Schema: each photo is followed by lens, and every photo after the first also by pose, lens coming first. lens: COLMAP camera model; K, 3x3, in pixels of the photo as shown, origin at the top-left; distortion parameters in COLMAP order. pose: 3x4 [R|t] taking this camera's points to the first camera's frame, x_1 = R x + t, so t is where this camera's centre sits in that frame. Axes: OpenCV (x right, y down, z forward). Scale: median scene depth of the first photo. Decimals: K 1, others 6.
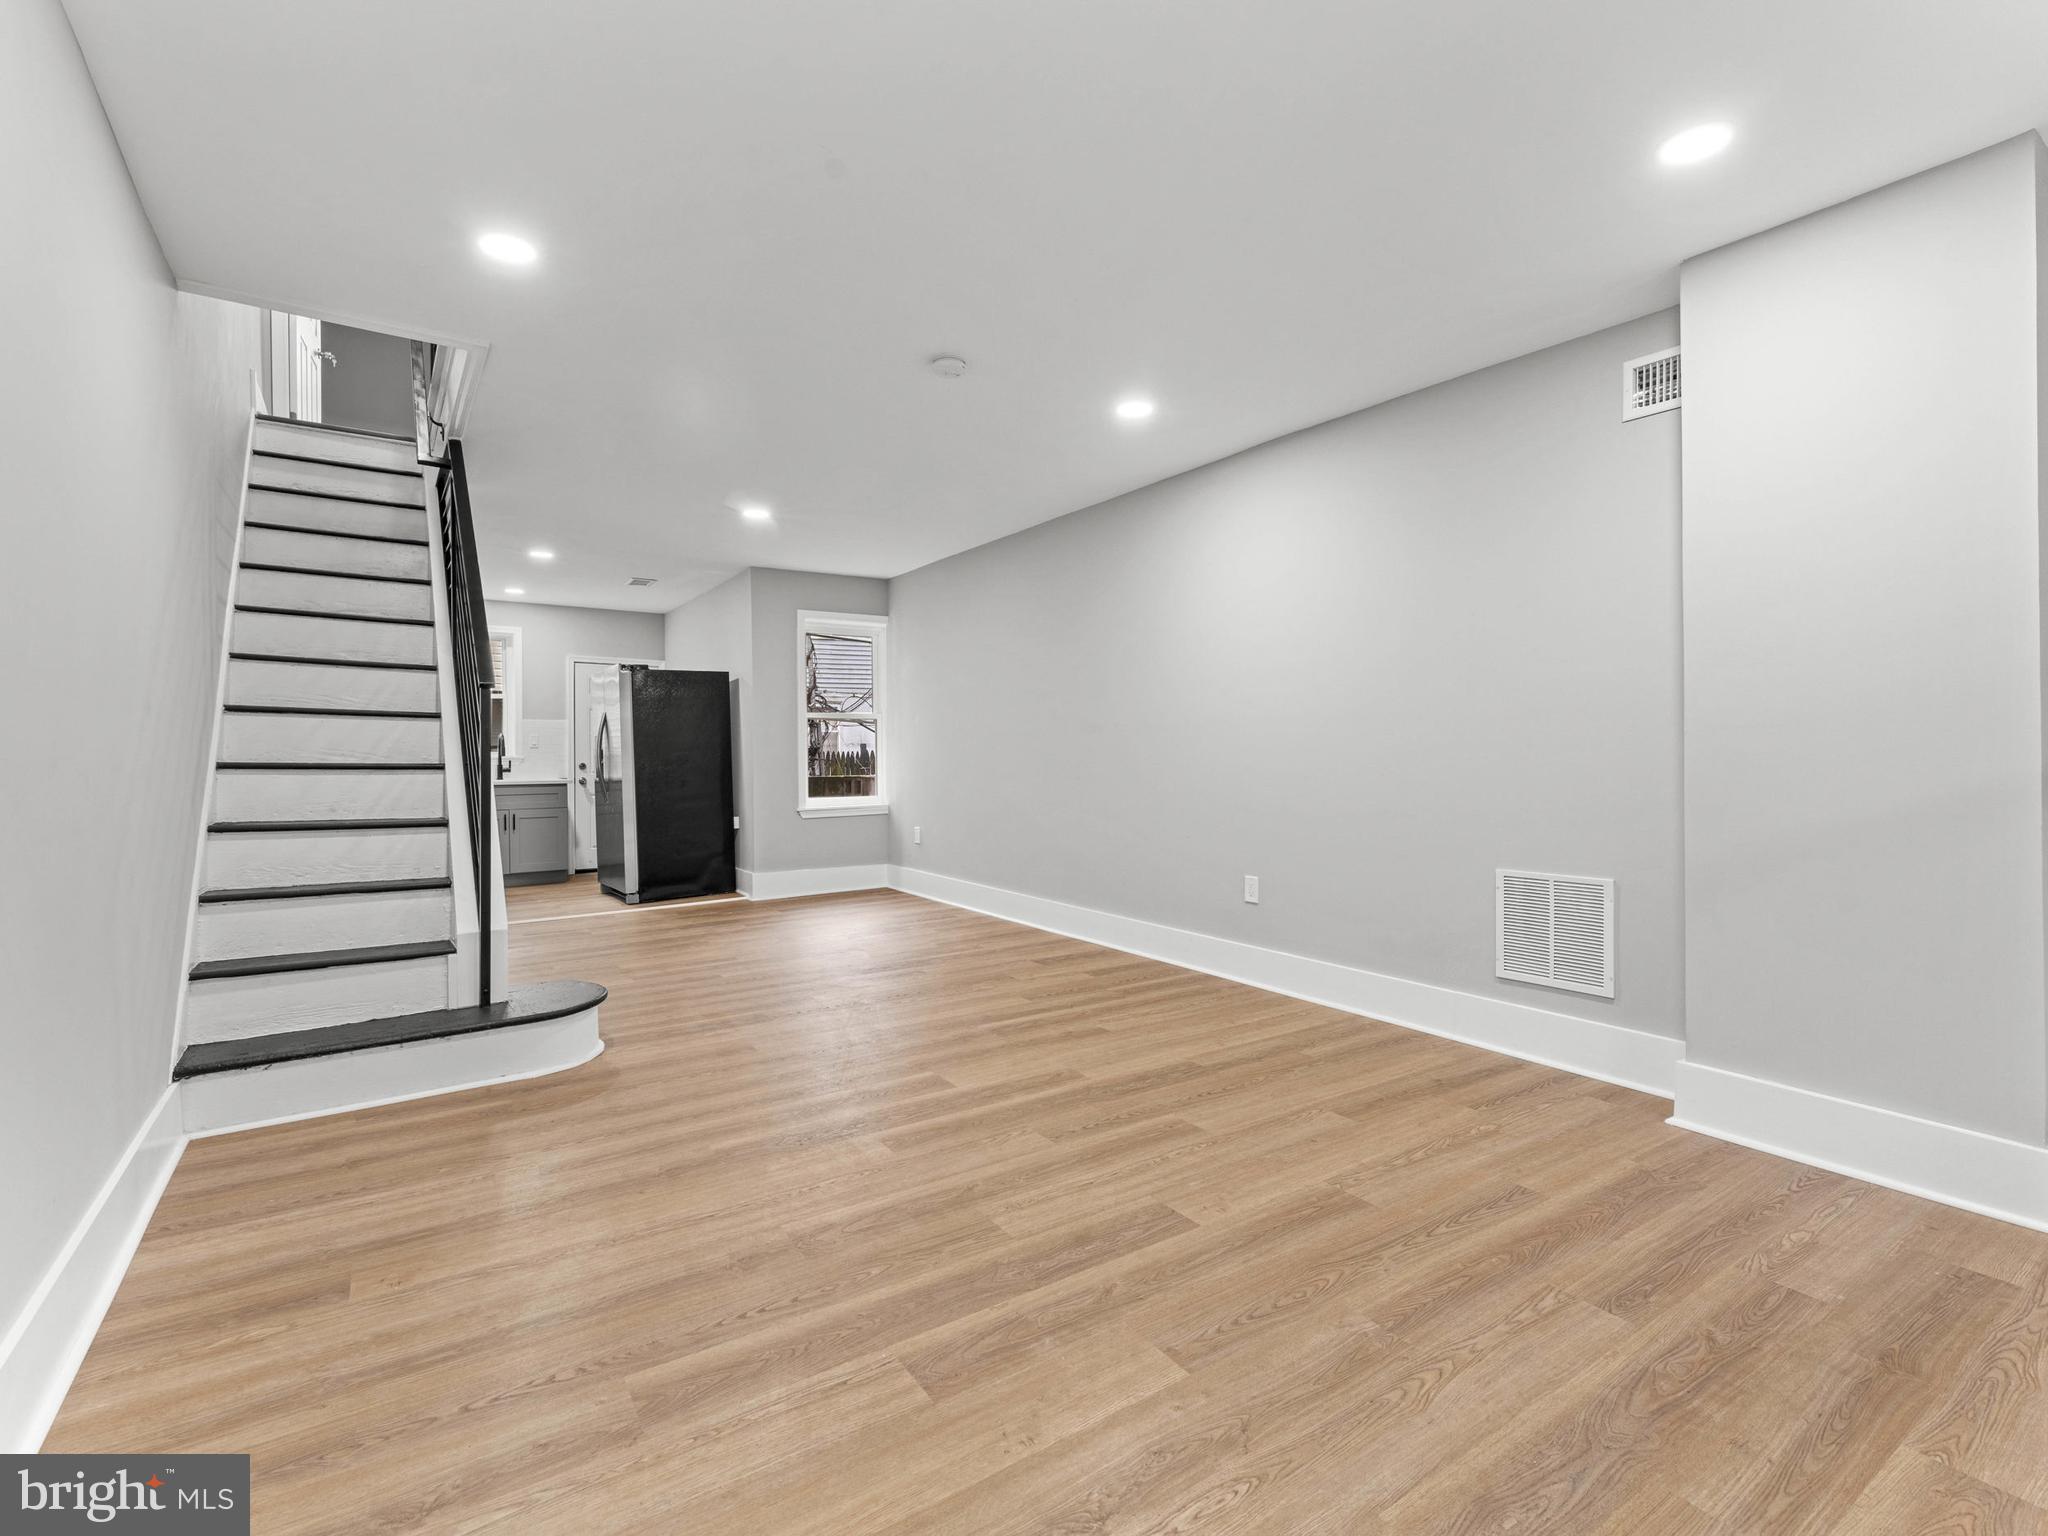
lens RADIAL K [[916.0, 0, 1024.0], [0, 916.0, 768.0], [0, 0, 1]] dist [-0.000514, 0.000109]
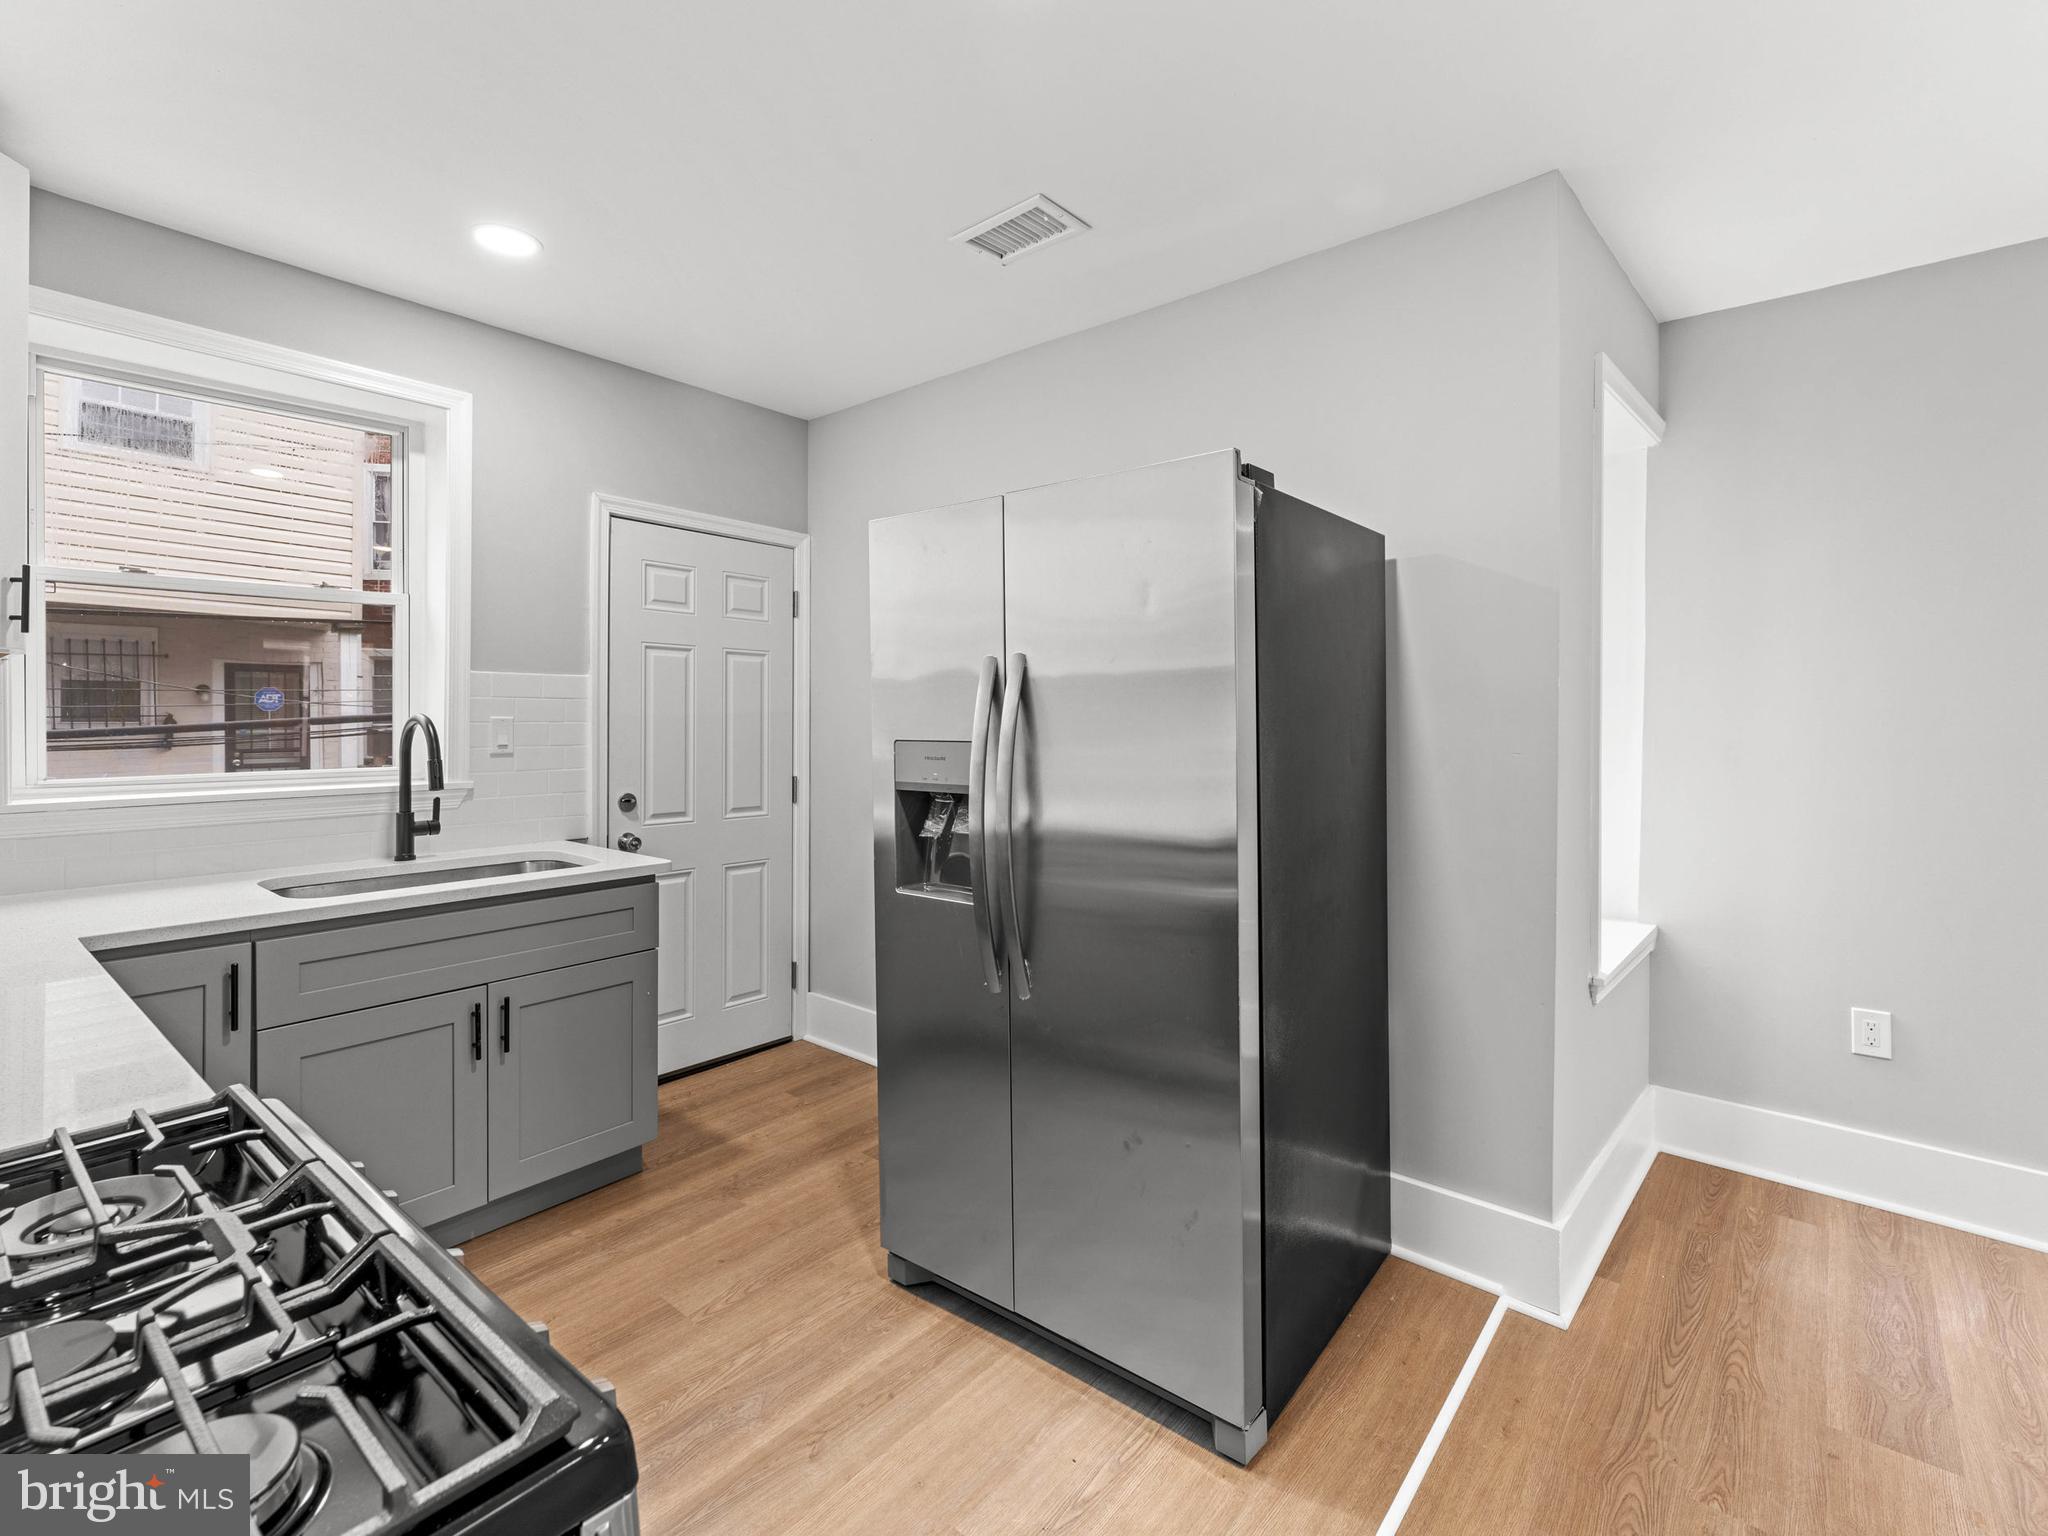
lens RADIAL K [[949.1, 0, 1020.4], [0, 949.1, 708.5], [0, 0, 1]] dist [0.025618, 0.000134]
pose [[0.963692, 0.018583, 0.266369, -0.535211], [-0.018150, 0.999827, -0.004088, -0.050339], [-0.266399, -0.000895, 0.963862, 0.728261]]
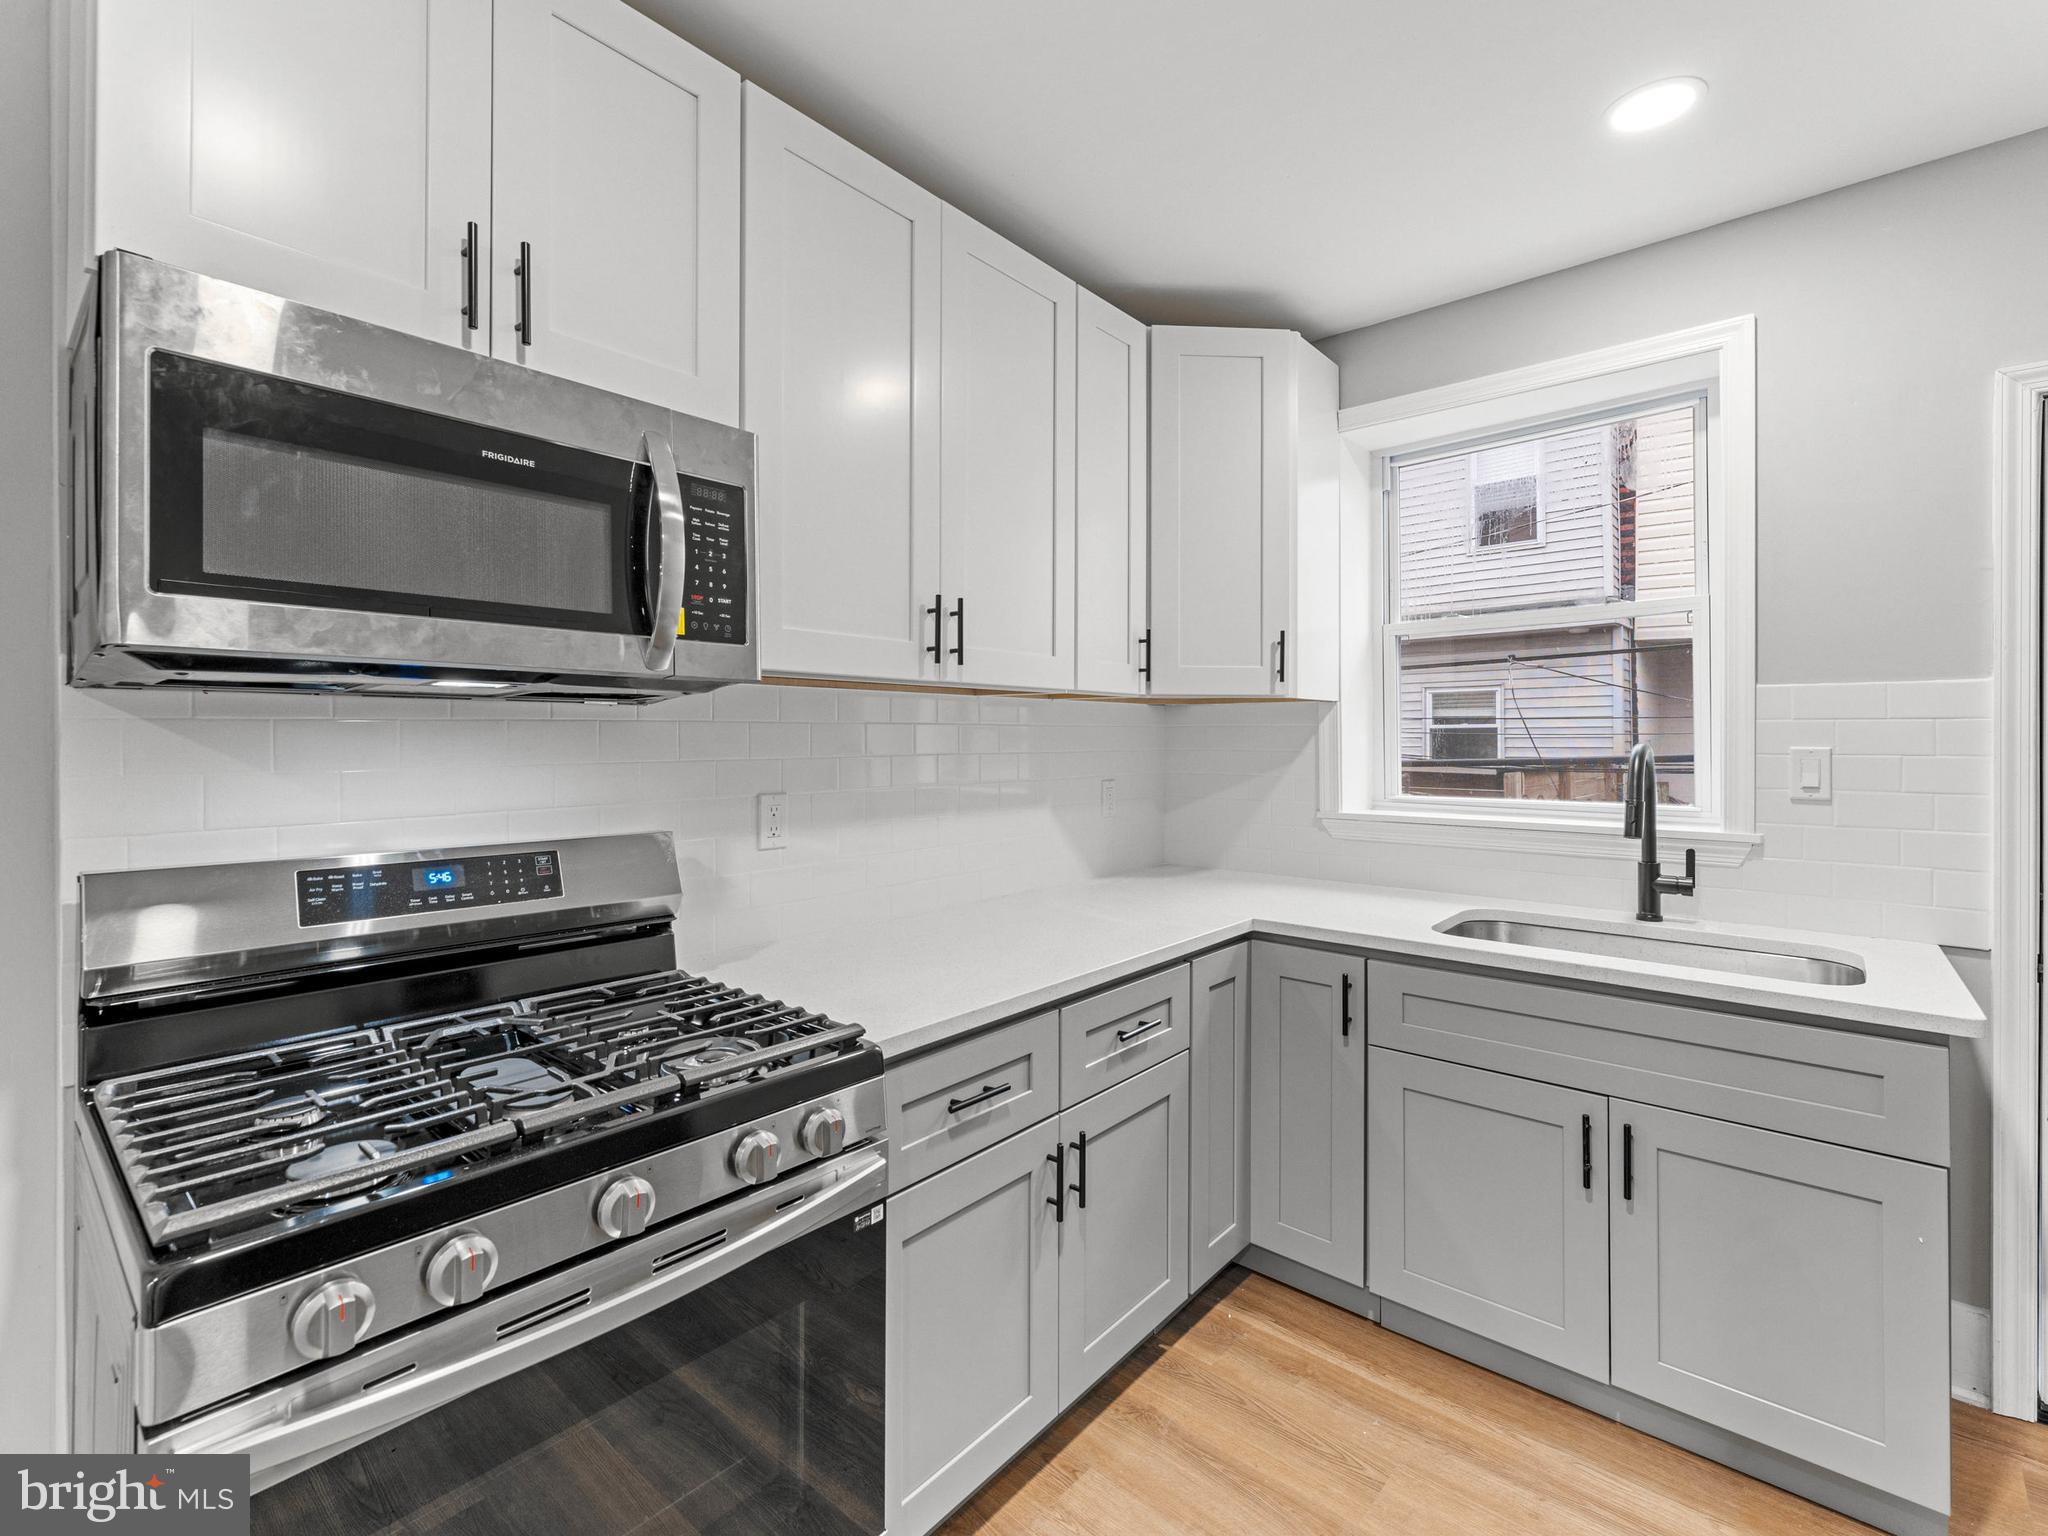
lens RADIAL K [[922.1, 0, 1025.5], [0, 922.1, 744.2], [0, 0, 1]] dist [-0.004773, -0.000445]
pose [[0.255662, 0.009409, -0.966721, -0.426551], [-0.003778, 0.999955, 0.008733, -0.046494], [0.966759, 0.001420, 0.255686, 0.892873]]
